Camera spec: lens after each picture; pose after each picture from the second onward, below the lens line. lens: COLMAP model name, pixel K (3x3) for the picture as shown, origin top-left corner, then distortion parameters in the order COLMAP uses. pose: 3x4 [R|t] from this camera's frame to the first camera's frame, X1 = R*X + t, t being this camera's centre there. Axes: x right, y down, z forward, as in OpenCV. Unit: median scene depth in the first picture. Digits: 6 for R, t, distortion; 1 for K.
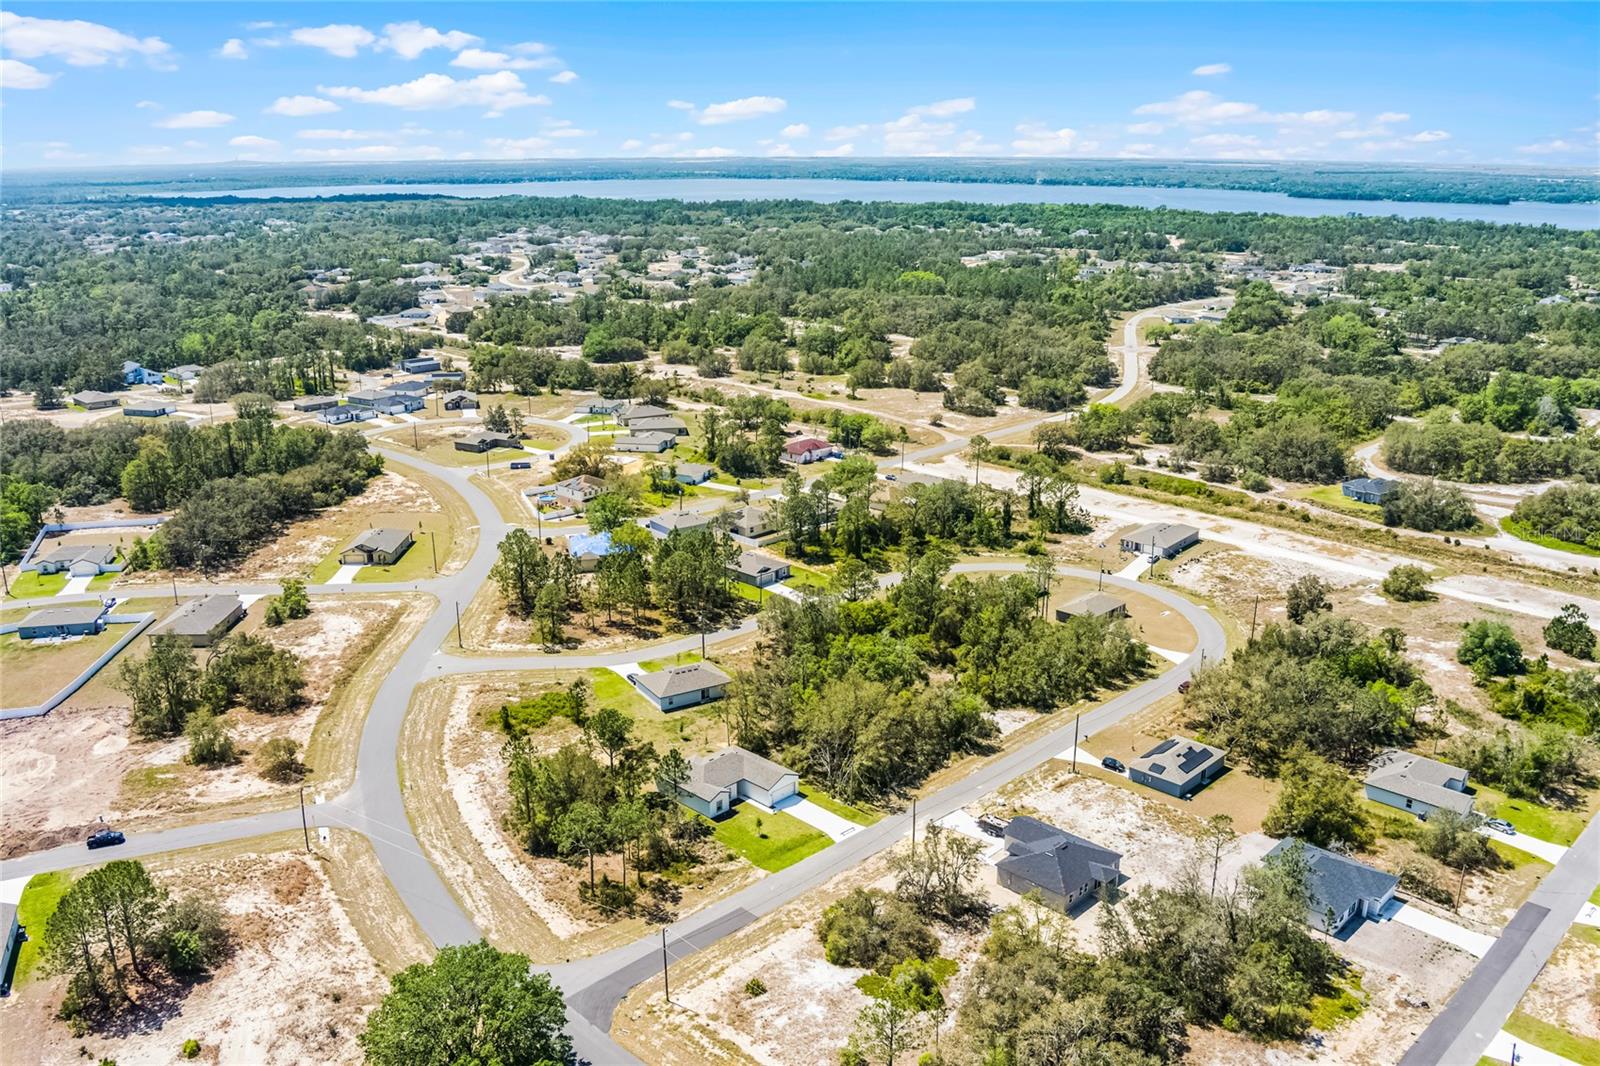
lens RADIAL K [[1296.1, 0, 800.0], [0, 1296.1, 533.0], [0, 0, 1]] dist [-0.073182, 0.009993]
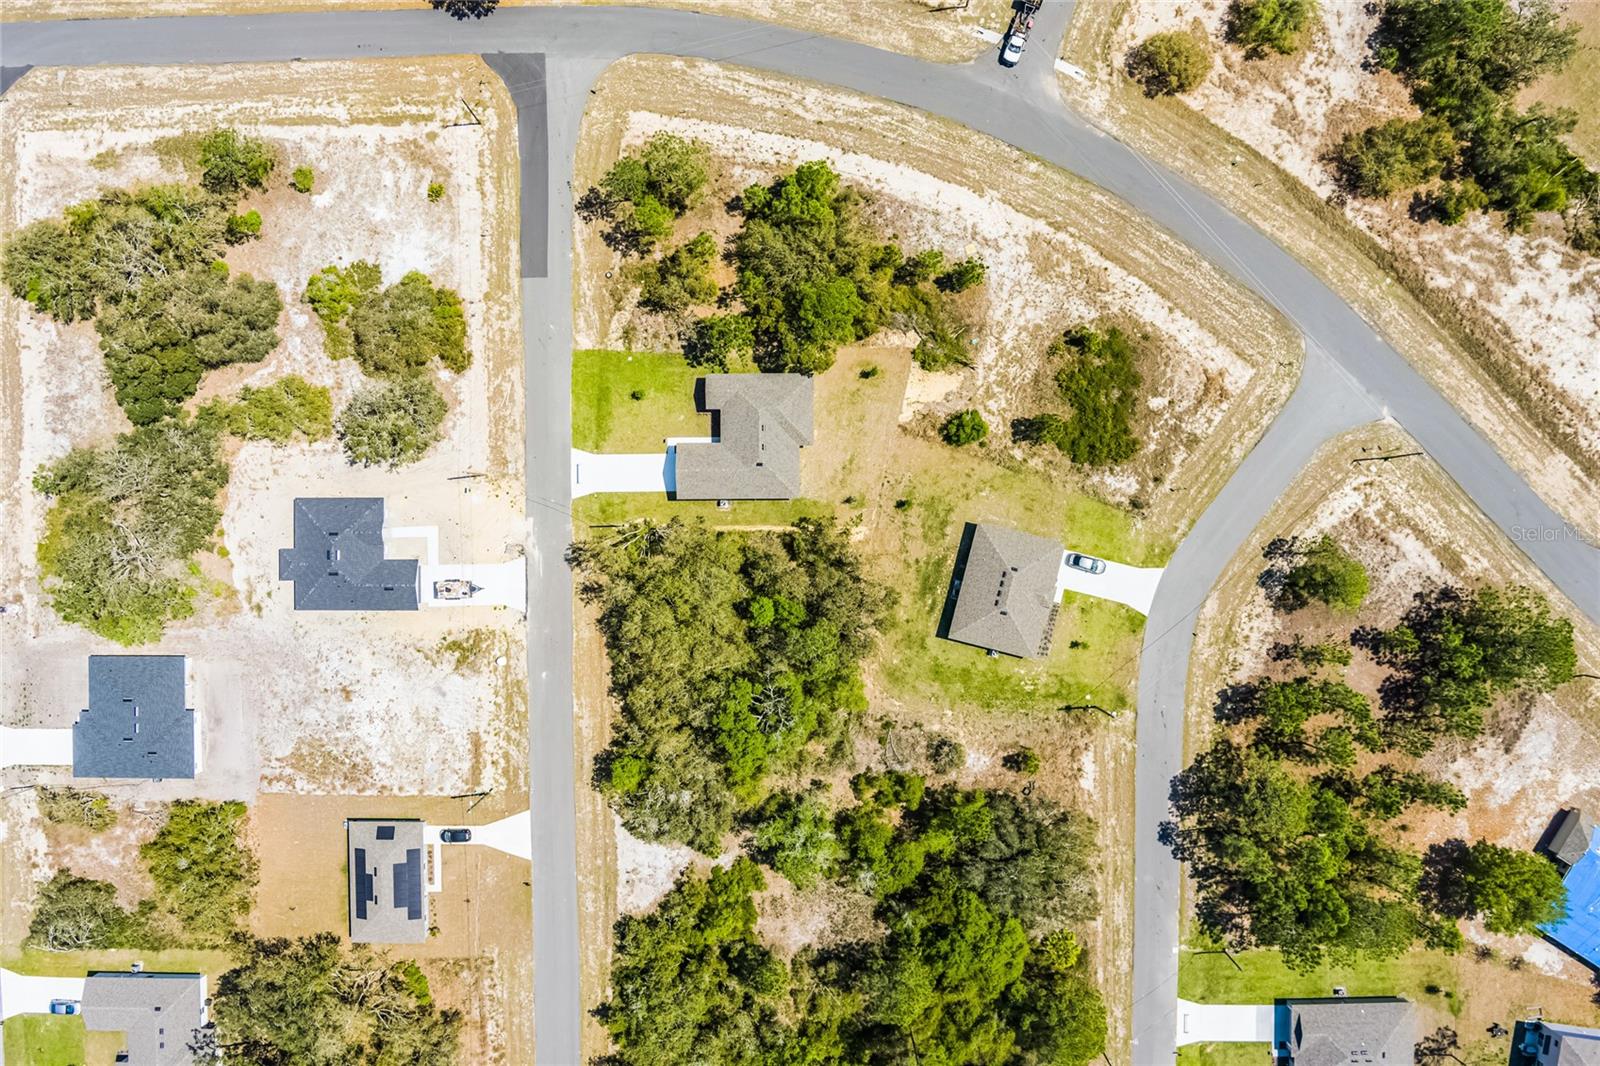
lens RADIAL K [[1290.1, 0, 800.2], [0, 1290.1, 550.8], [0, 0, 1]] dist [-0.073419, 0.016305]
pose [[-0.711641, 0.702462, 0.010685, -0.023563], [-0.189765, -0.206844, 0.959794, -0.359290], [0.676429, 0.681001, 0.280502, 0.502987]]
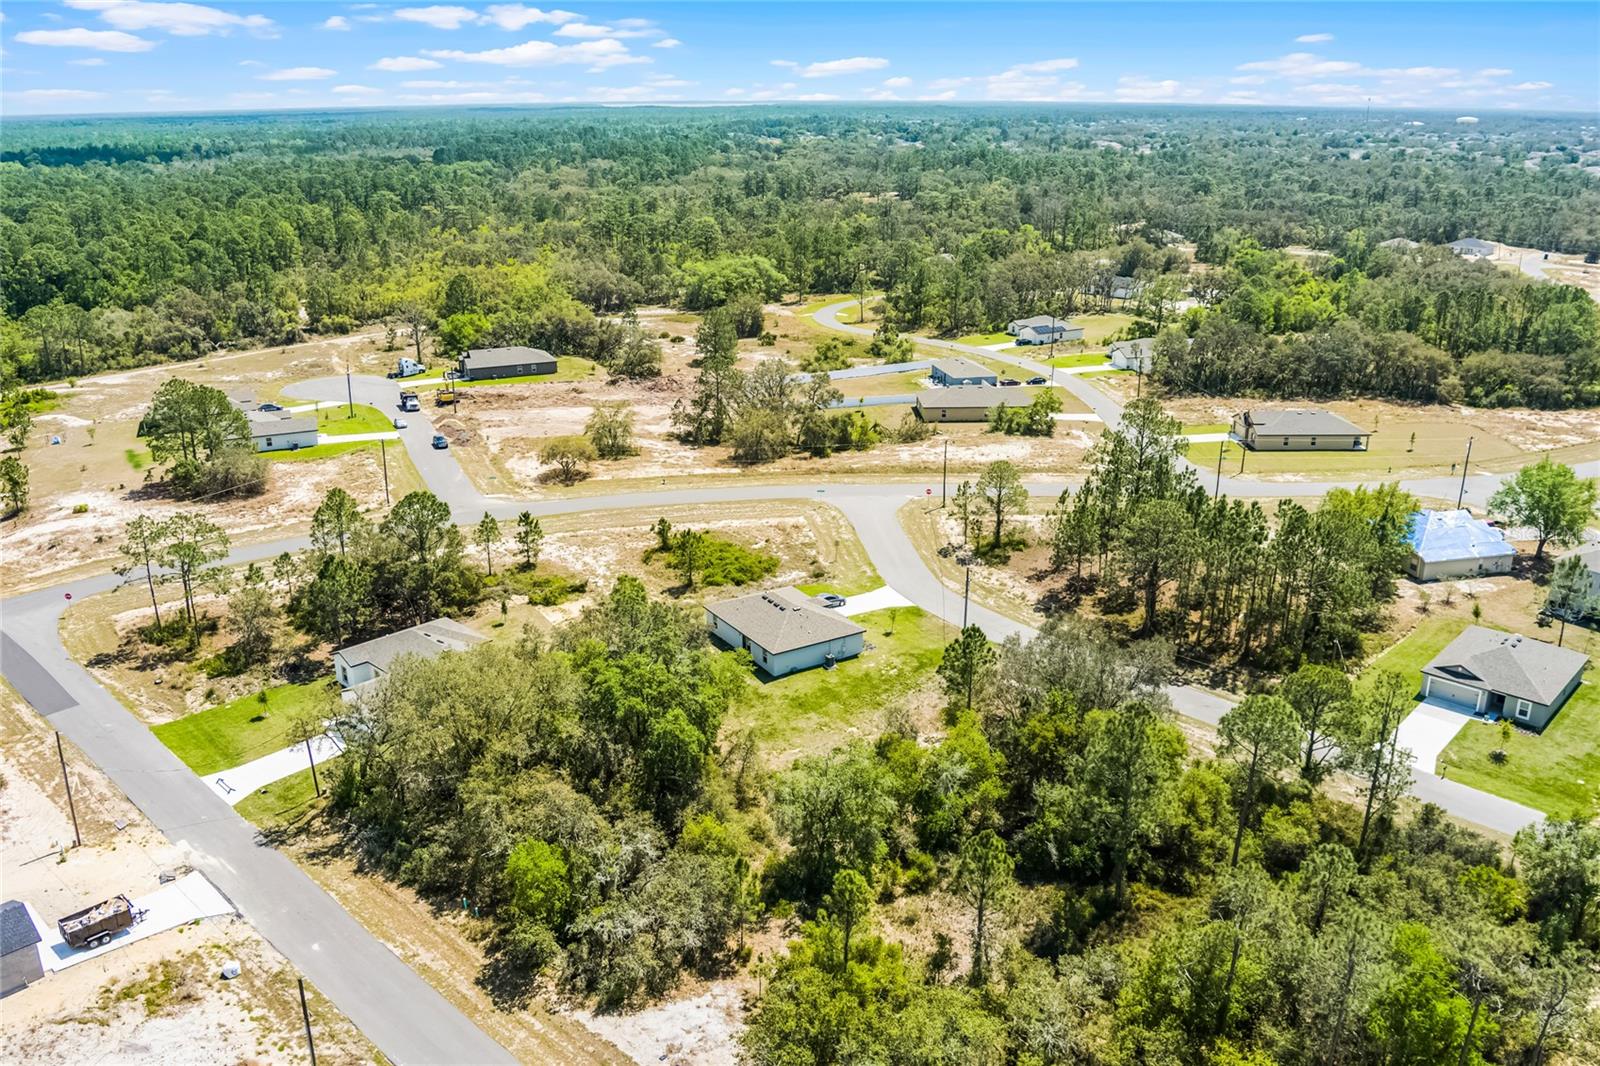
lens RADIAL K [[1290.1, 0, 800.2], [0, 1290.1, 550.8], [0, 0, 1]] dist [-0.073419, 0.016305]
pose [[0.012682, 0.337767, -0.941144, 0.310006], [-0.282993, 0.903951, 0.320605, -0.071236], [0.959038, 0.262271, 0.107050, 0.654258]]
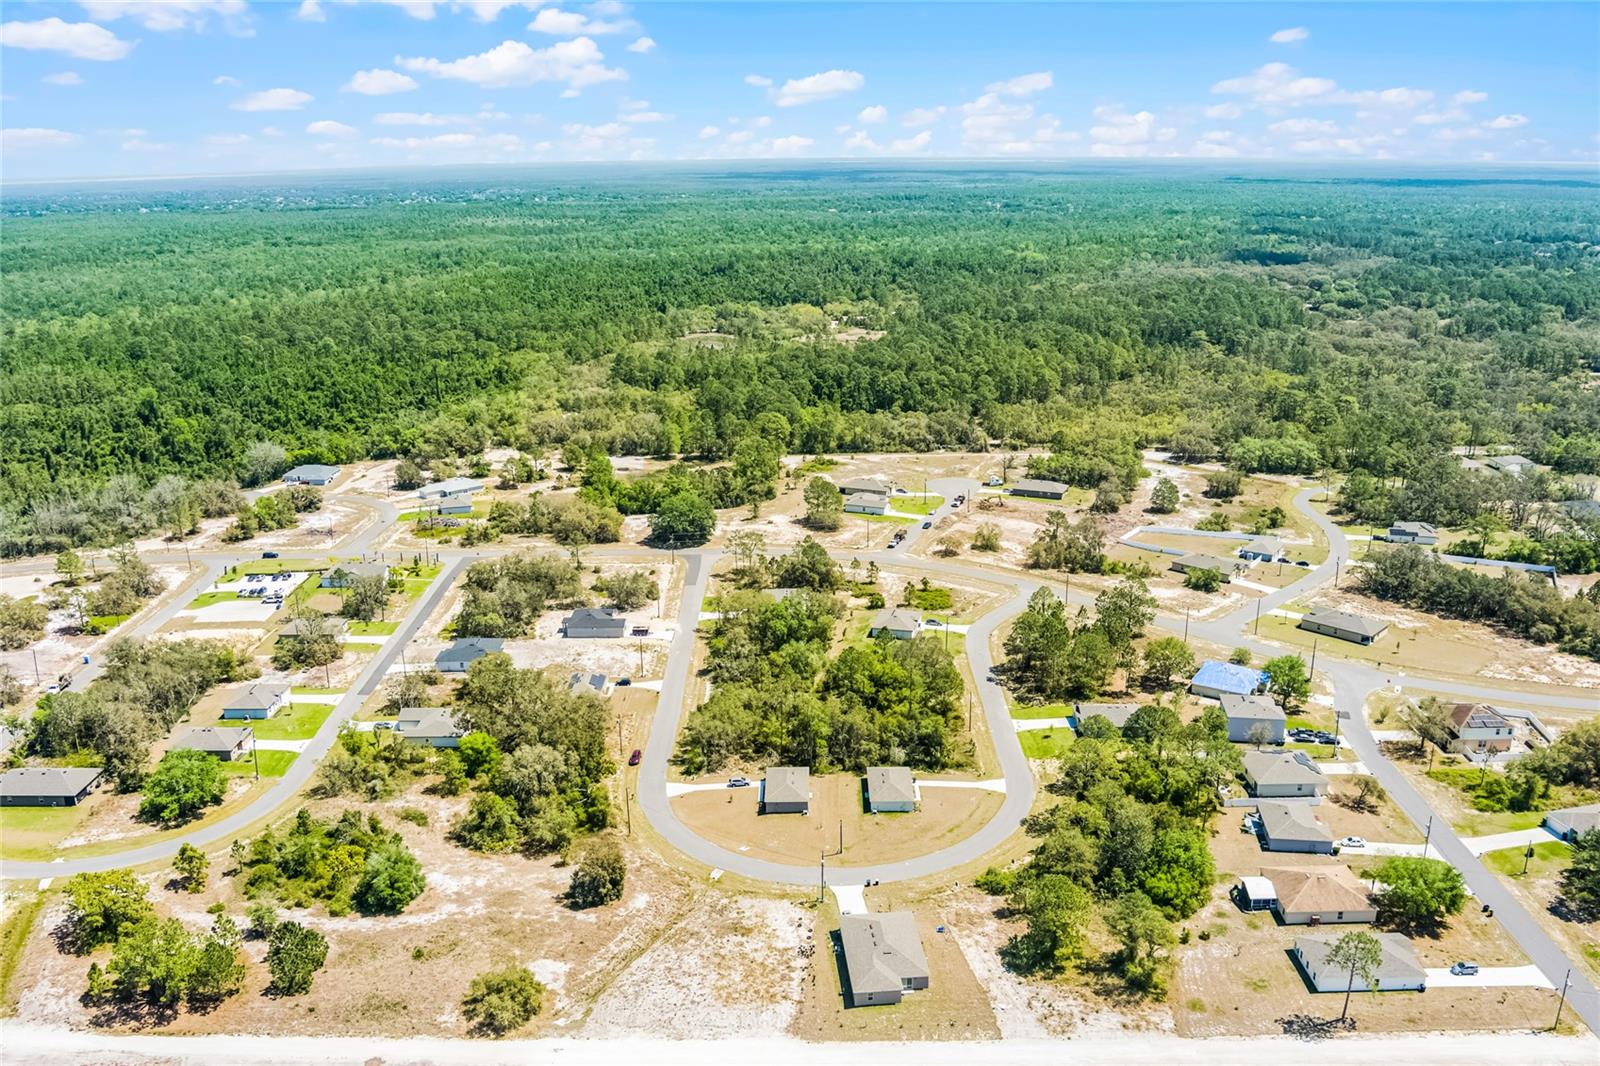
lens RADIAL K [[1290.1, 0, 800.2], [0, 1290.1, 550.8], [0, 0, 1]] dist [-0.073419, 0.016305]
pose [[-0.714709, 0.217522, -0.664737, 0.670160], [-0.189153, 0.854880, 0.483115, -0.454763], [0.673359, 0.471024, -0.569846, 1.209455]]
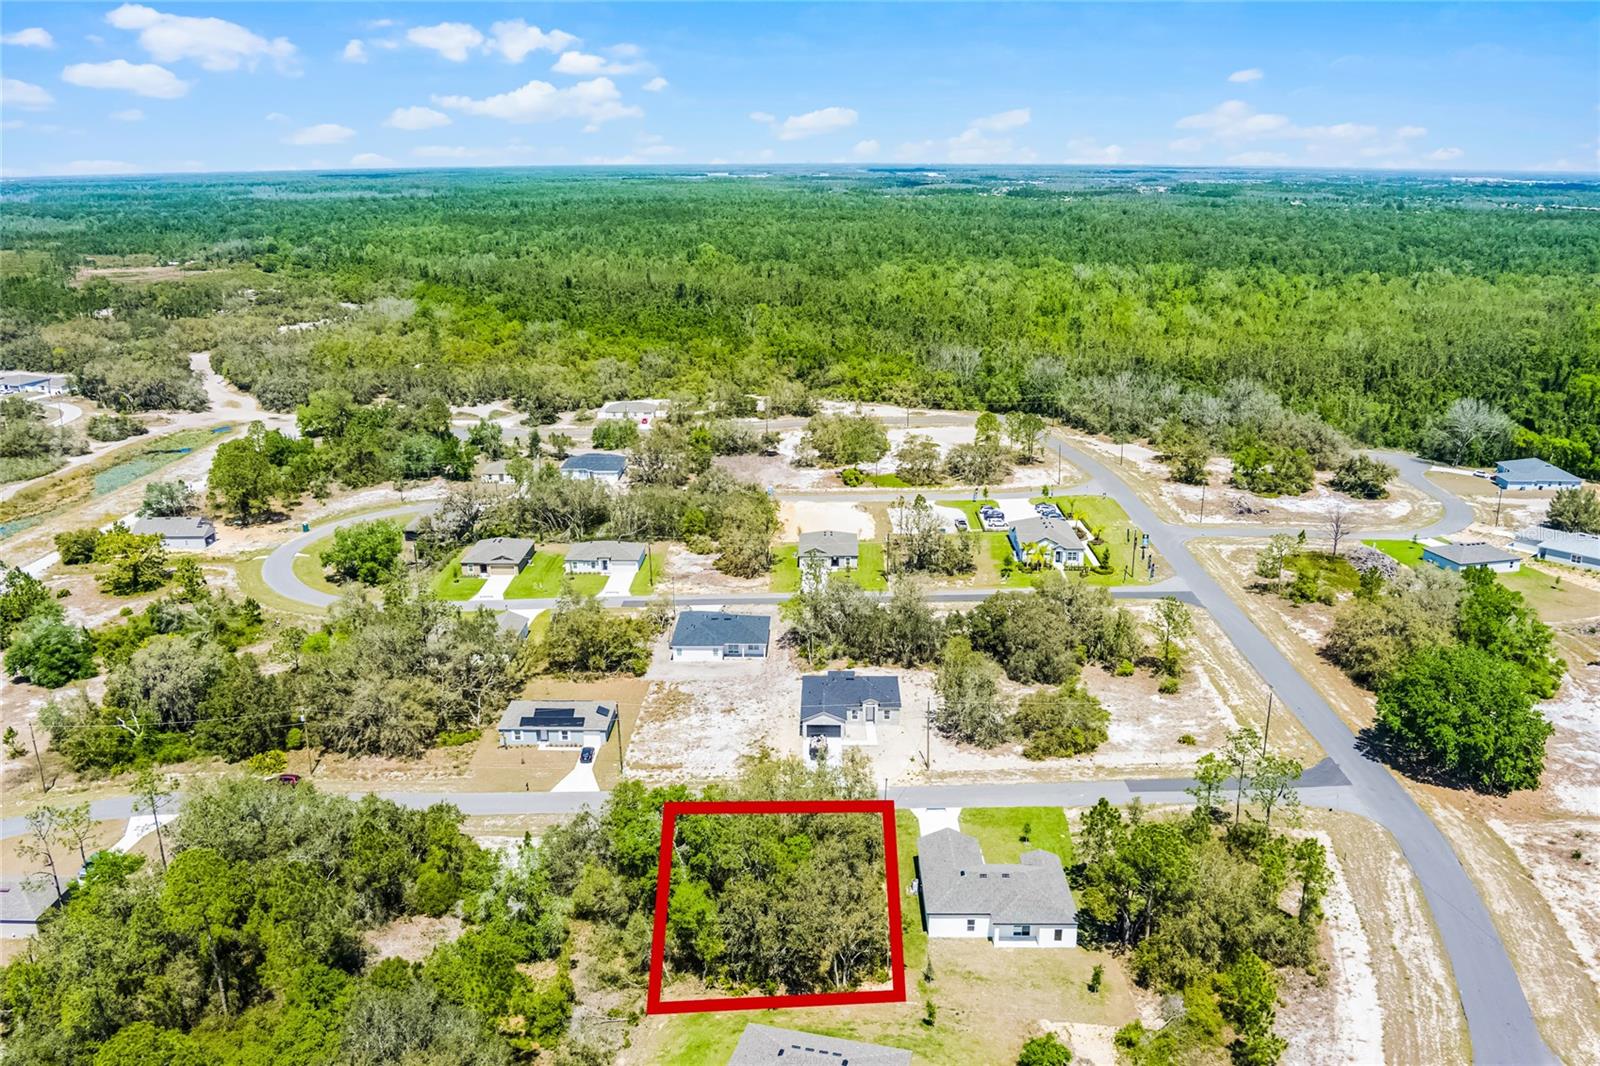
lens RADIAL K [[1290.1, 0, 800.2], [0, 1290.1, 550.8], [0, 0, 1]] dist [-0.073419, 0.016305]
pose [[-0.687994, -0.209754, 0.694743, -0.254832], [0.212955, 0.856825, 0.469575, -0.186104], [-0.693768, 0.471014, -0.544823, 0.811891]]
